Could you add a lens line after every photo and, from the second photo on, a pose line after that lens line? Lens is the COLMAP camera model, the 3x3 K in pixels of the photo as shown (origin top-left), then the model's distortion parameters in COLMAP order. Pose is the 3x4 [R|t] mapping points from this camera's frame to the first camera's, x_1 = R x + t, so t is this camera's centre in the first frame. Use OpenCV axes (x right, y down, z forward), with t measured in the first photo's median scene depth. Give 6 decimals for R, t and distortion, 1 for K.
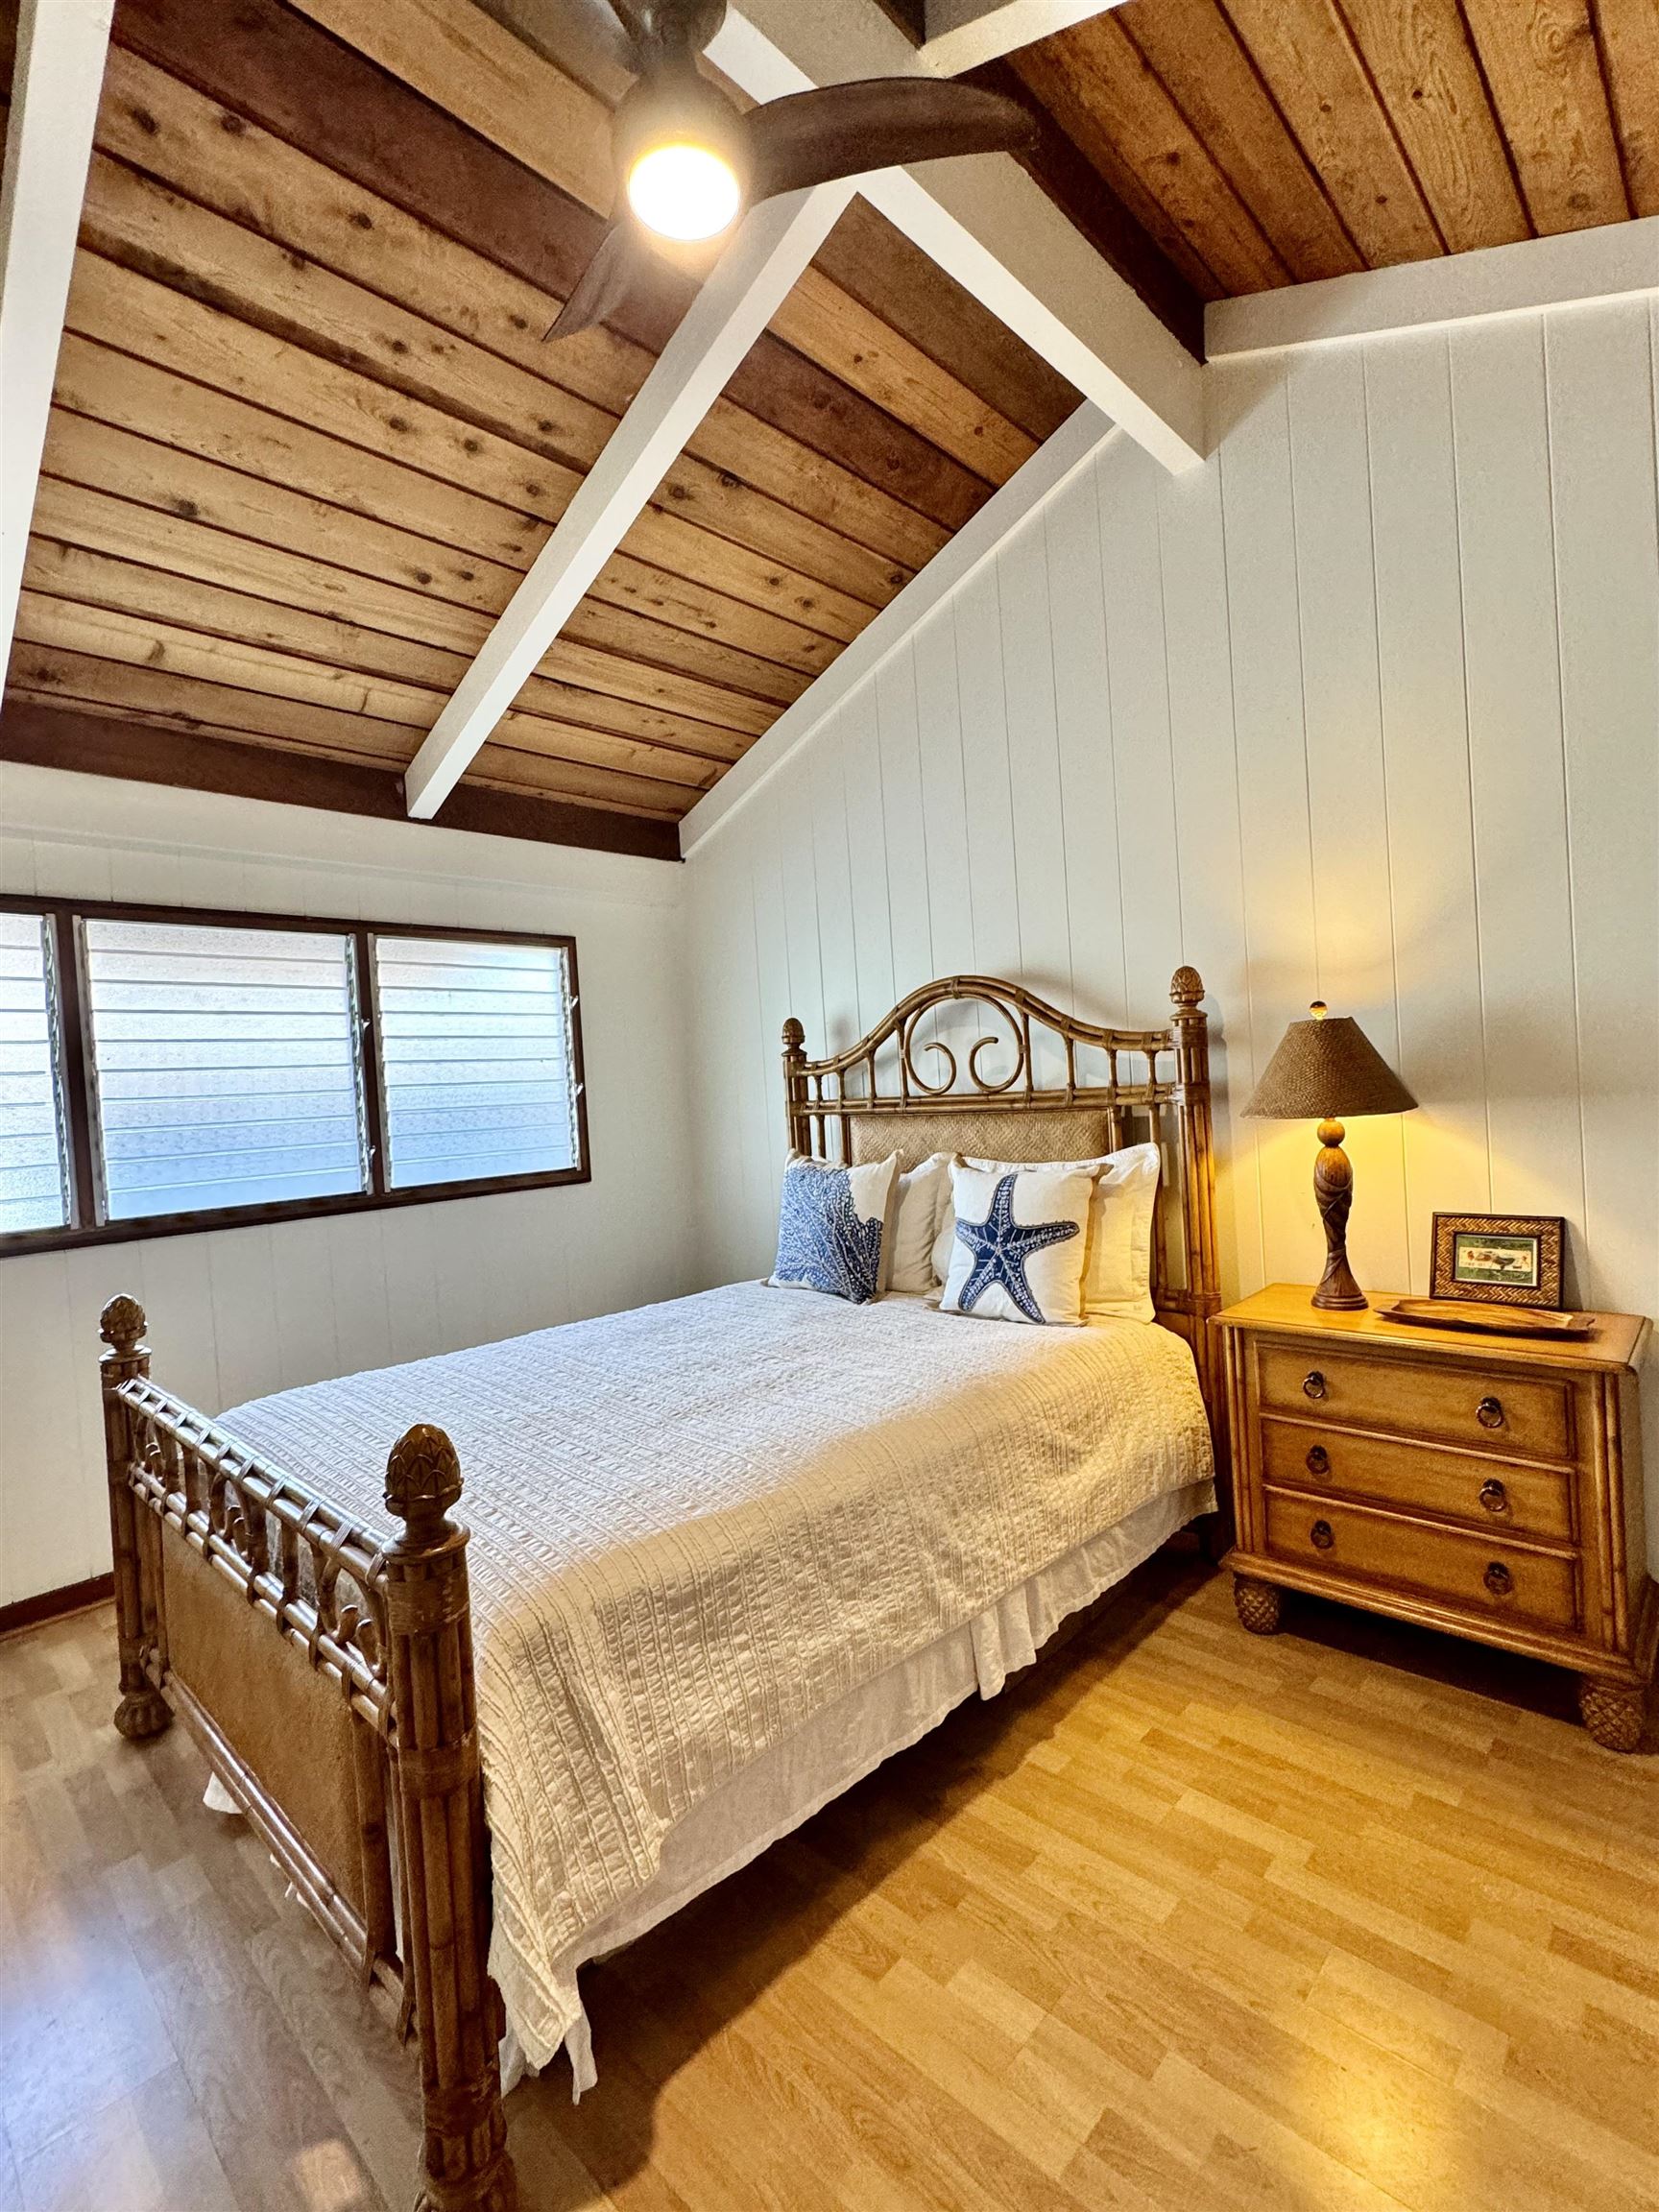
lens RADIAL K [[1000.2, 0, 829.5], [0, 1000.2, 1106.0], [0, 0, 1]] dist [-0.000744, -0.000199]
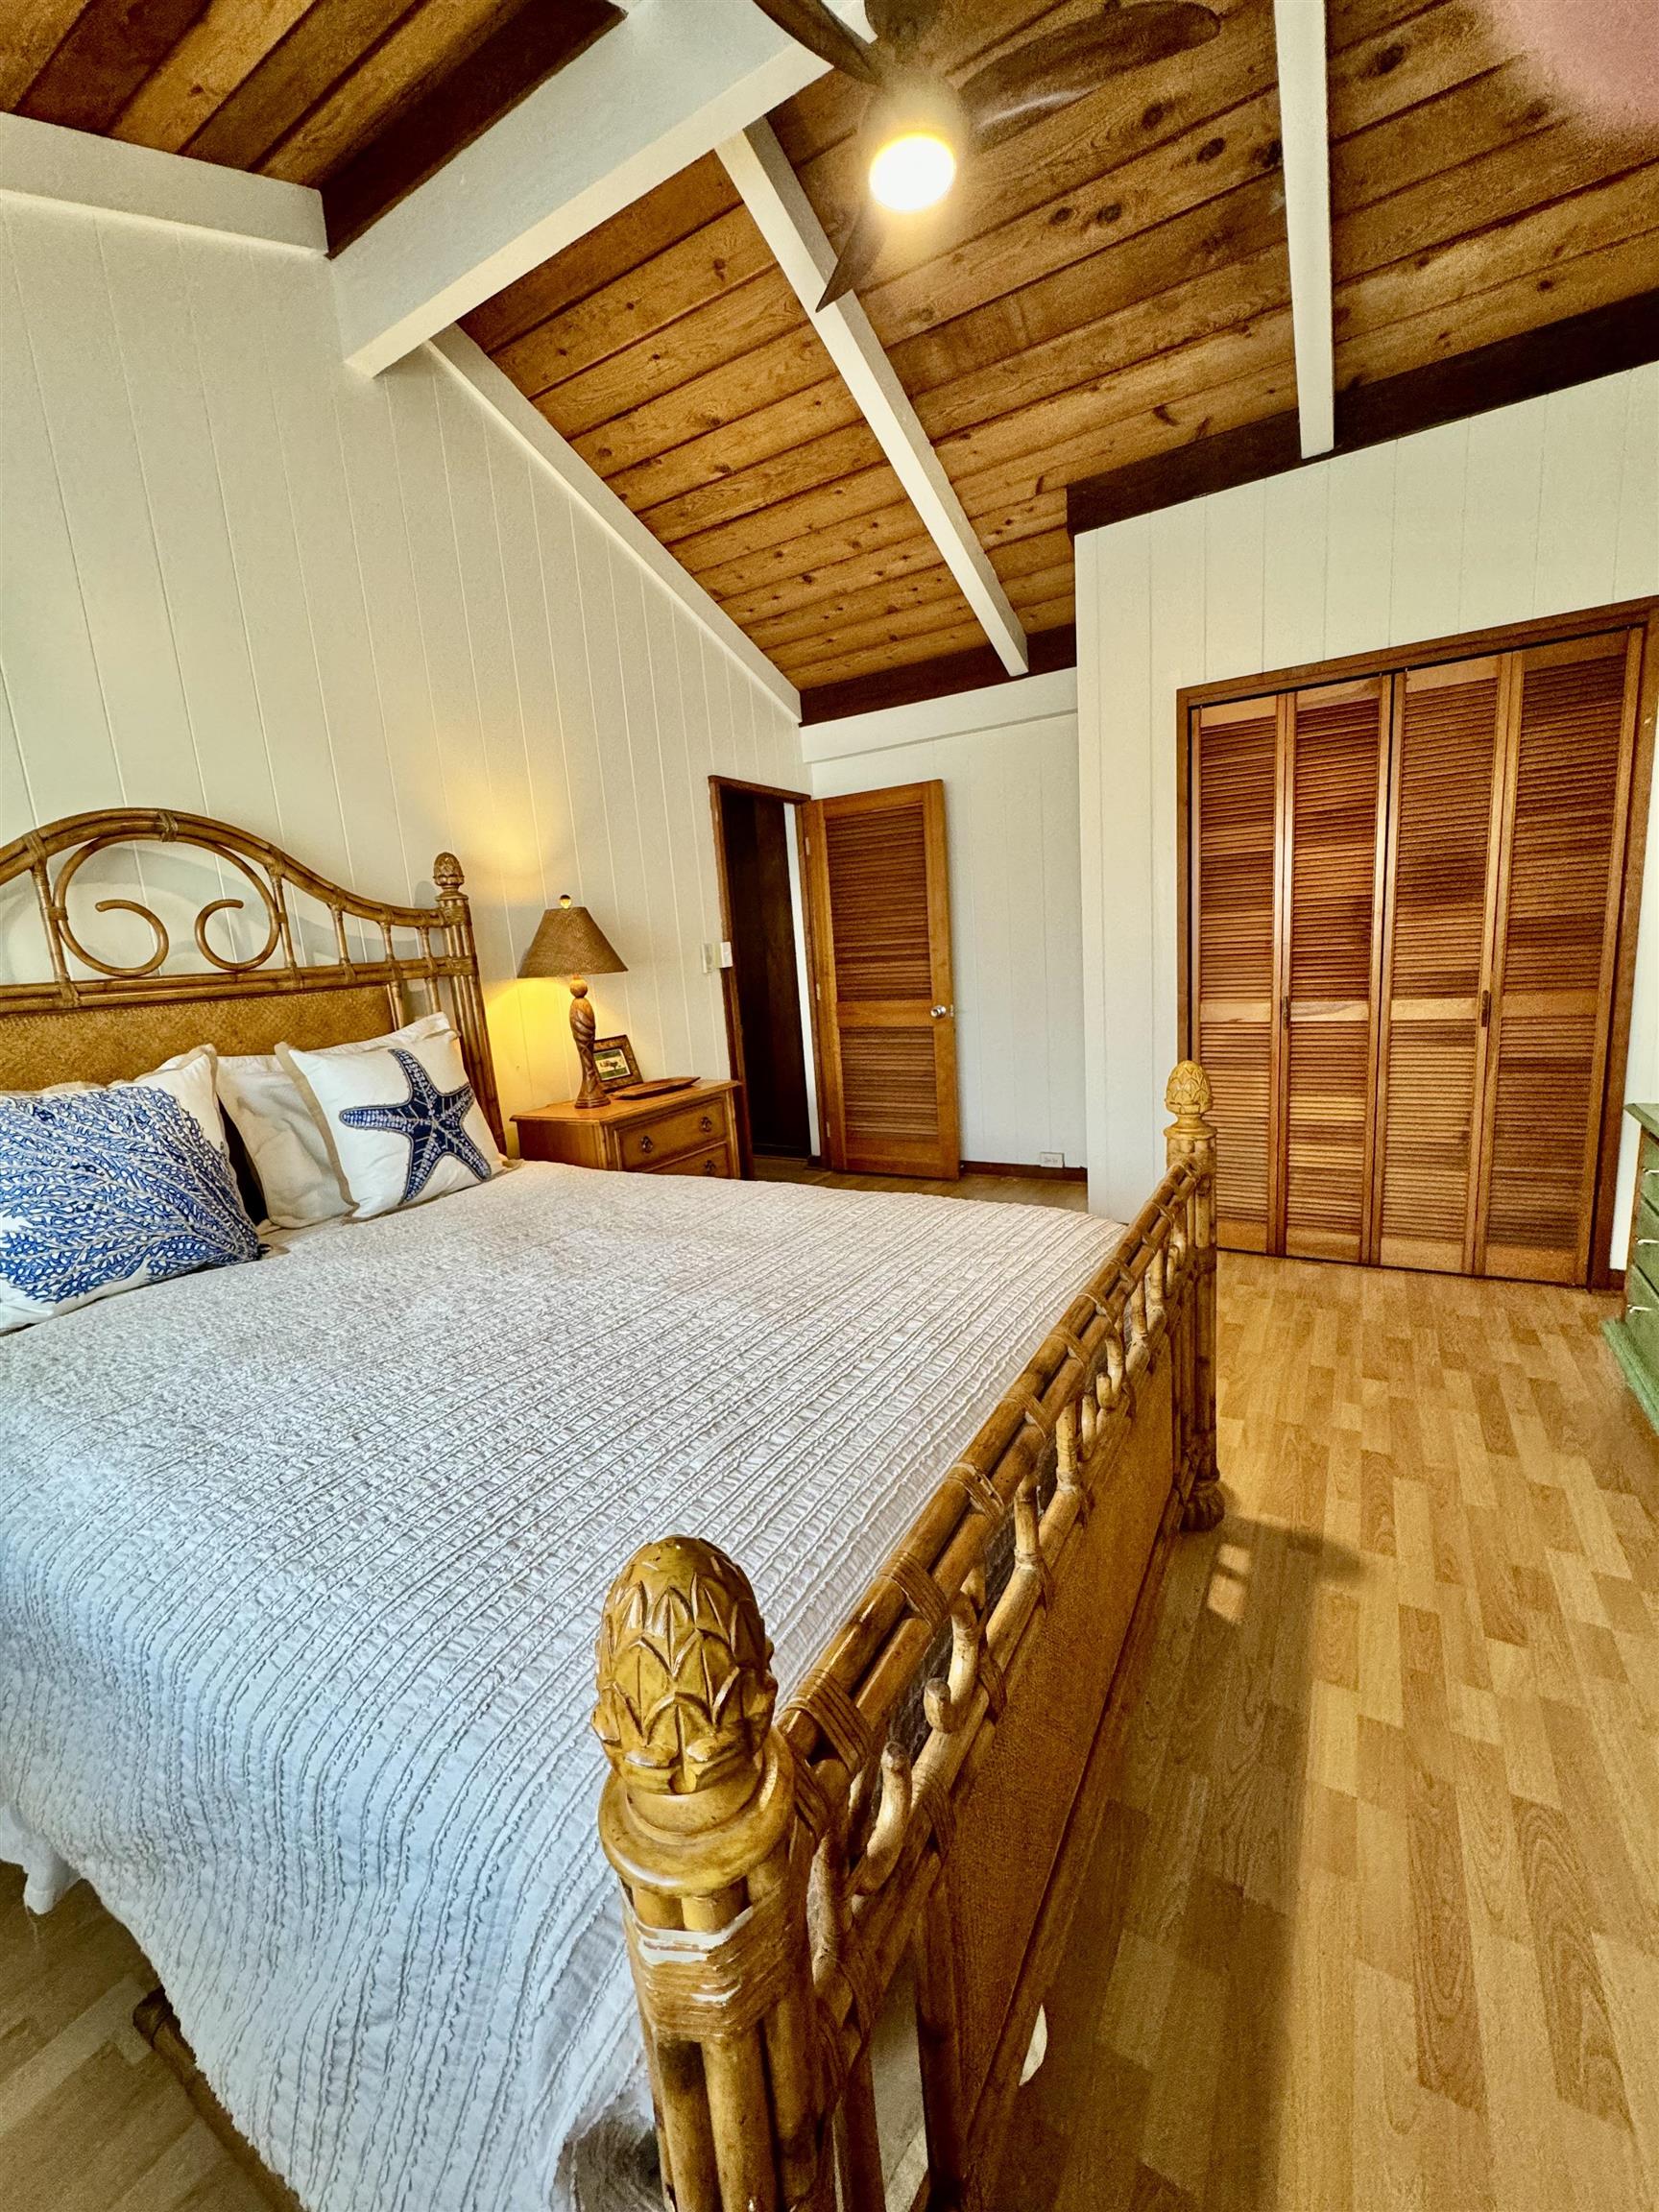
lens RADIAL K [[882.7, 0, 829.5], [0, 882.7, 1106.0], [0, 0, 1]] dist [-0.001184, 0.000165]
pose [[-0.217282, -0.102319, 0.970731, -0.714969], [0.107872, 0.985882, 0.128061, 0.060281], [-0.970130, 0.132540, -0.203178, 0.793889]]
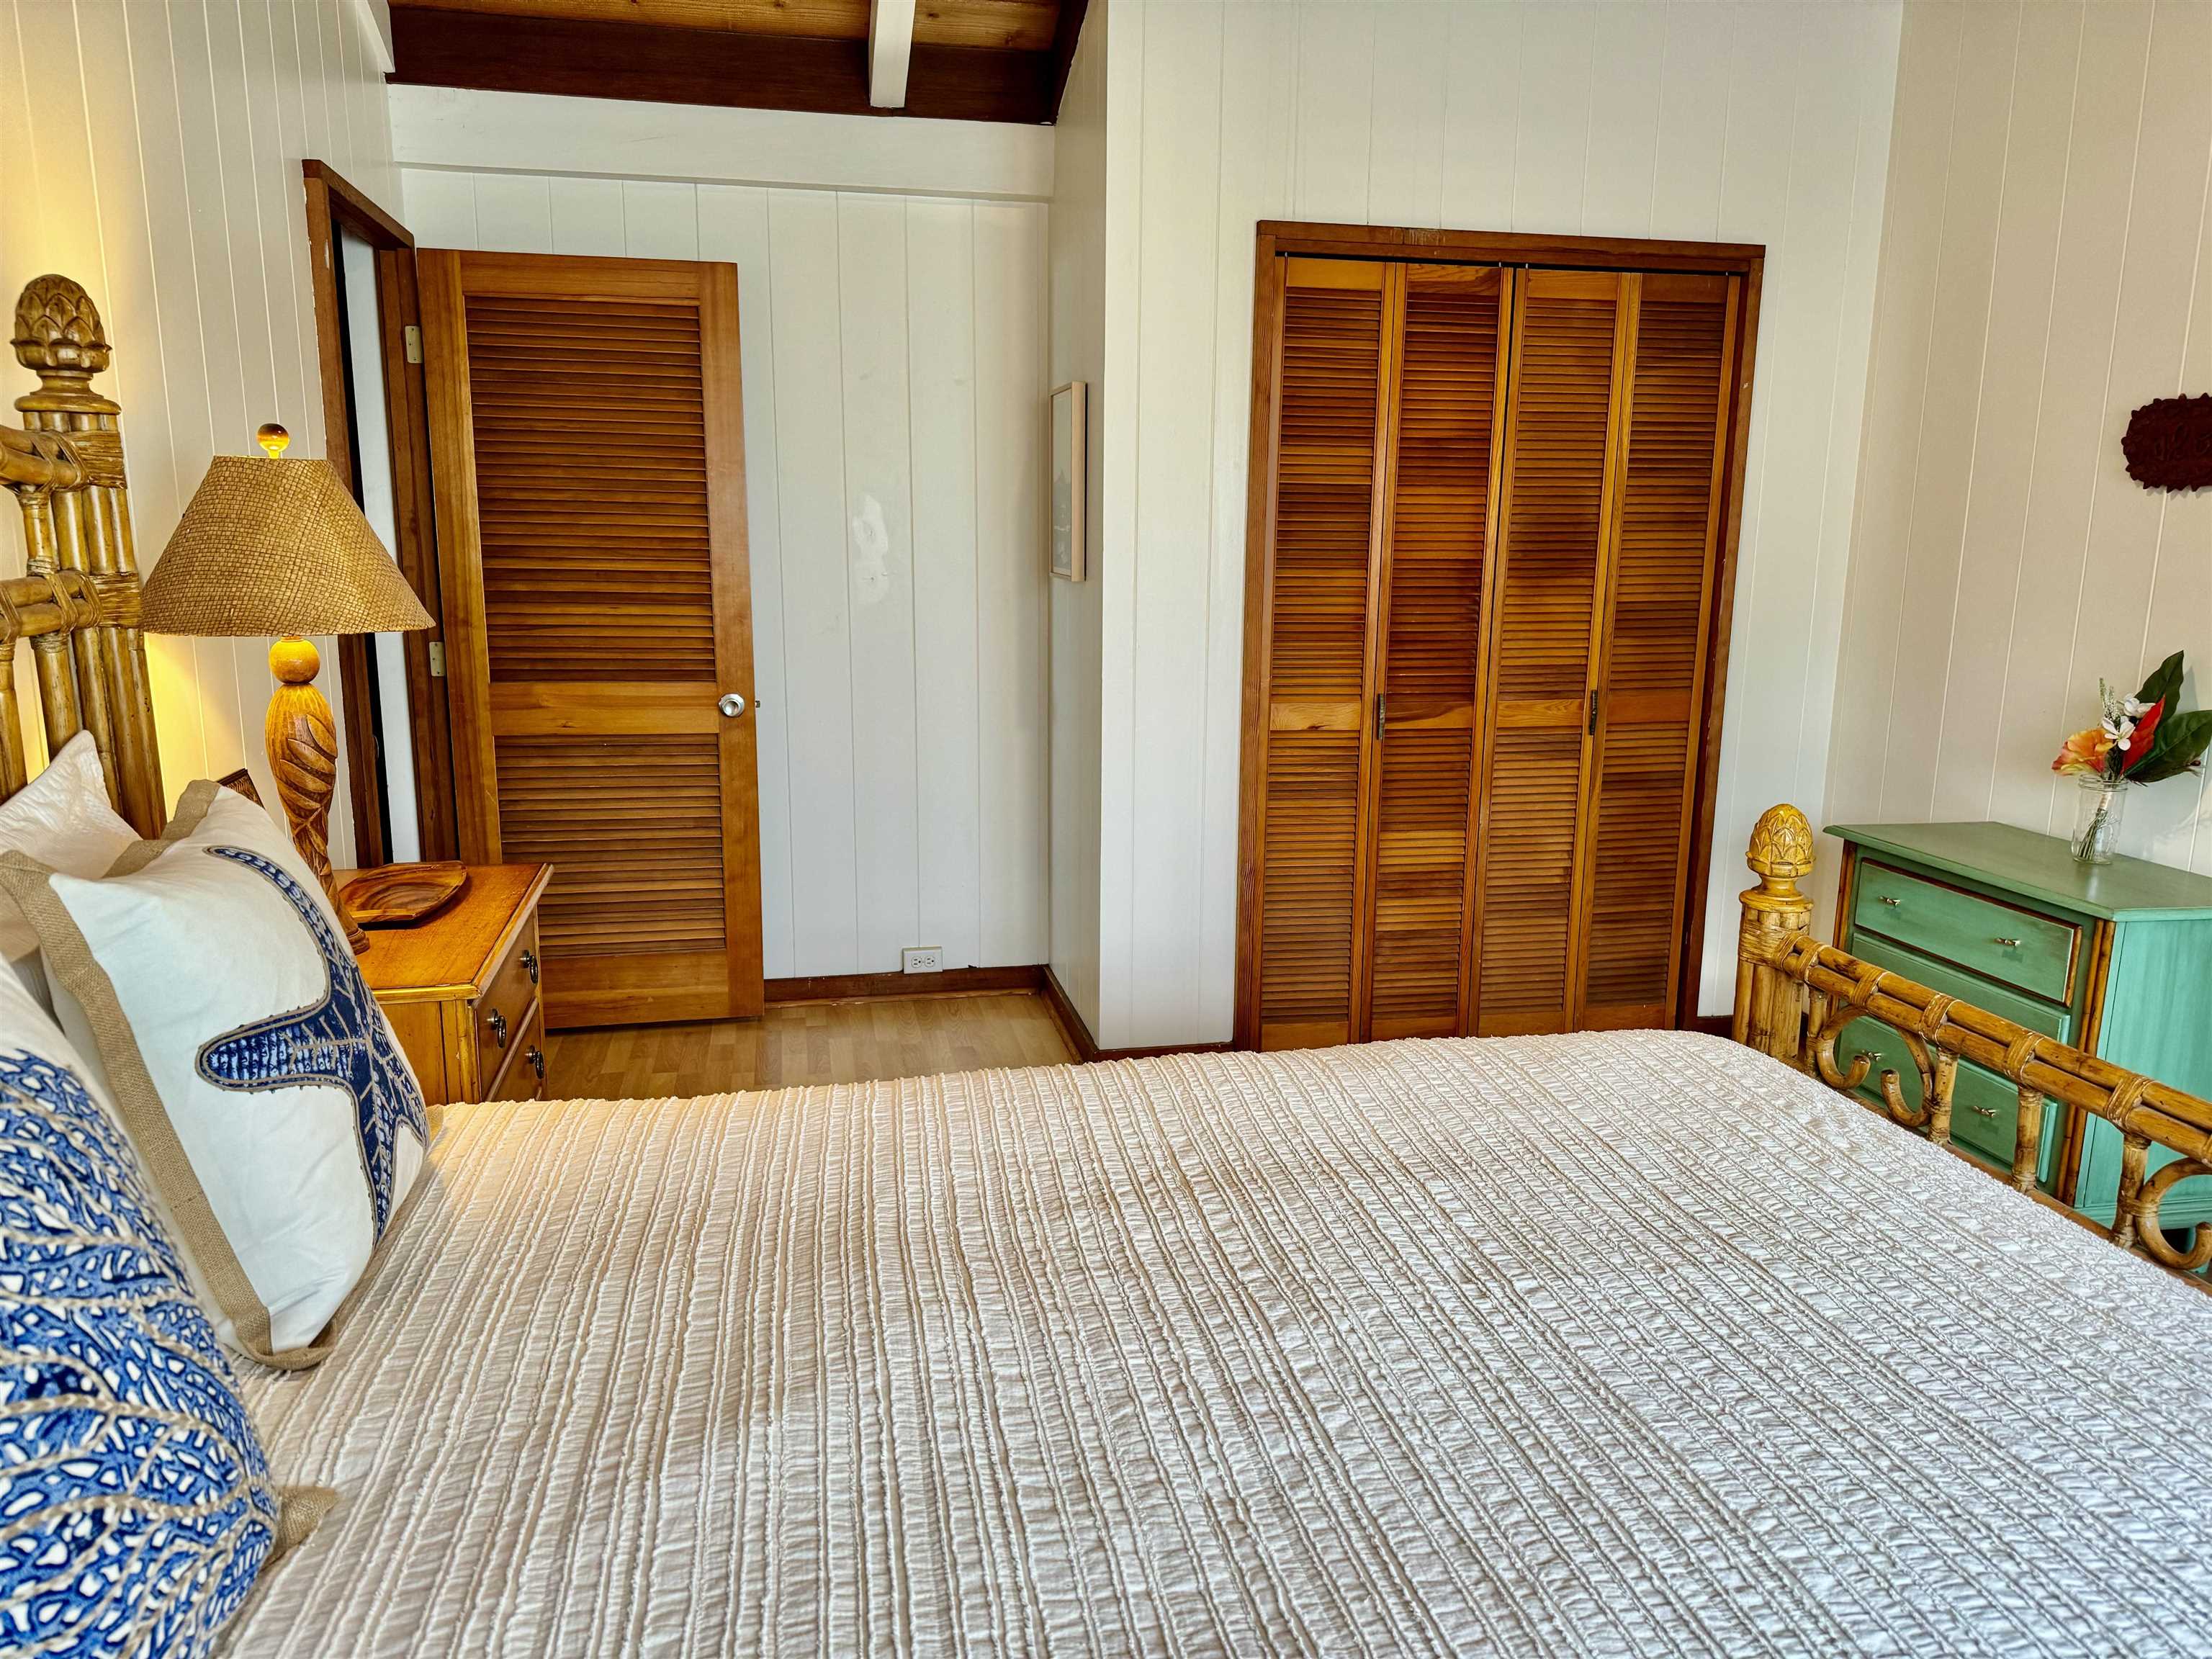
lens RADIAL K [[1503.7, 0, 1106.0], [0, 1503.7, 829.5], [0, 0, 1]] dist [0.111694, -0.163574]
pose [[-0.820011, -0.063389, 0.568827, -0.316273], [0.052453, 0.981343, 0.184974, -0.015172], [-0.569940, 0.181517, -0.801386, 1.233539]]
